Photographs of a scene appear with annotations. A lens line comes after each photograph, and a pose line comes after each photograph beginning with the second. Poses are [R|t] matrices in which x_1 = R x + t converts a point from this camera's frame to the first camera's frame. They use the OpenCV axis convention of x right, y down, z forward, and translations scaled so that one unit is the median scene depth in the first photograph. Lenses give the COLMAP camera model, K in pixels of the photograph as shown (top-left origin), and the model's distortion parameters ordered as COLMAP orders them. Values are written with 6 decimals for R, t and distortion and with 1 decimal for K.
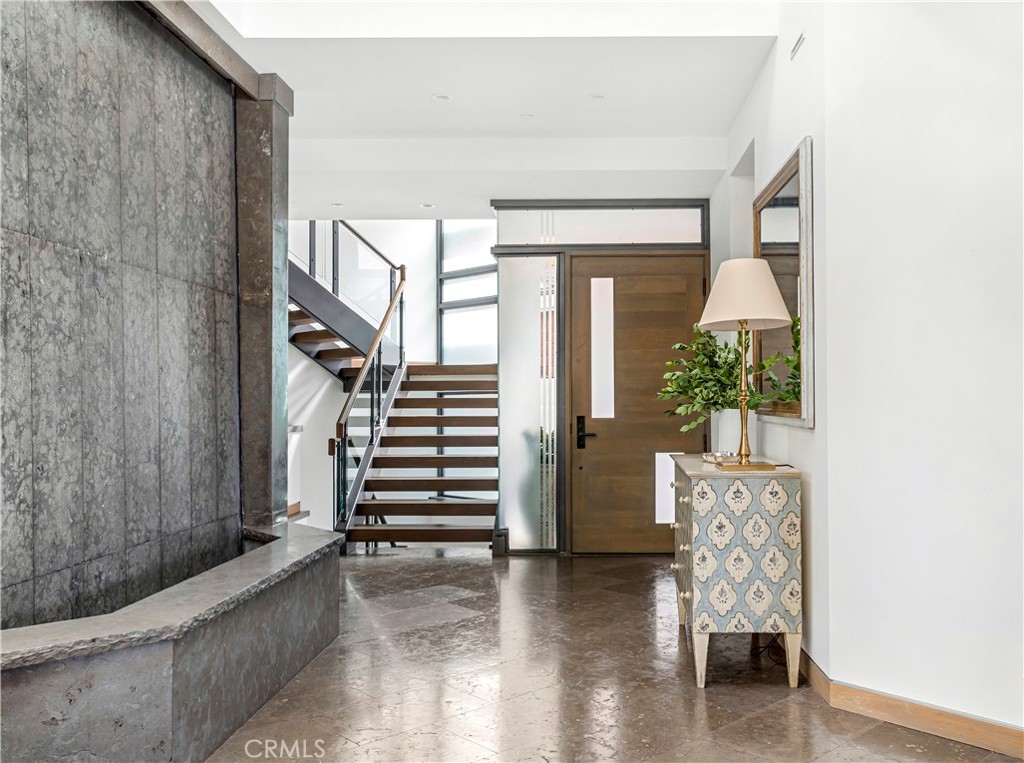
lens RADIAL K [[879.9, 0, 588.2], [0, 879.9, 385.8], [0, 0, 1]] dist [0.001415, 0.013258]
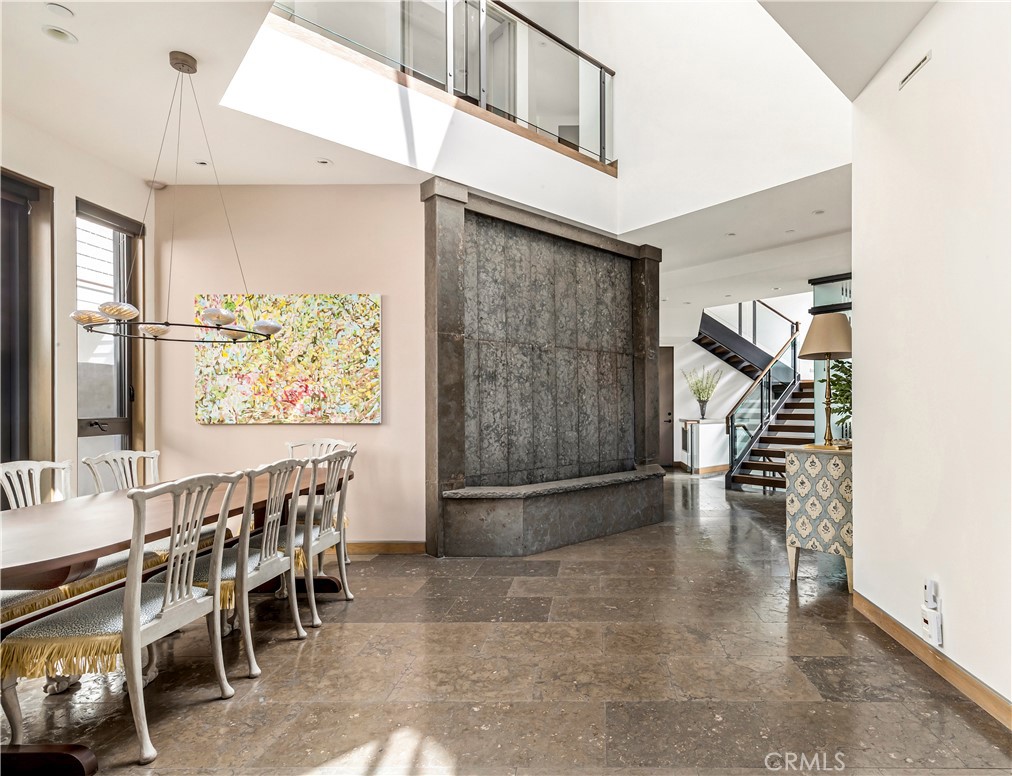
lens RADIAL K [[539.0, 0, 590.5], [0, 539.0, 404.7], [0, 0, 1]] dist [0.005834, 0.000634]
pose [[0.705051, -0.000347, -0.709157, 0.578887], [0.013389, 0.999828, 0.012823, -0.001313], [0.709030, -0.018536, 0.704934, 0.028316]]
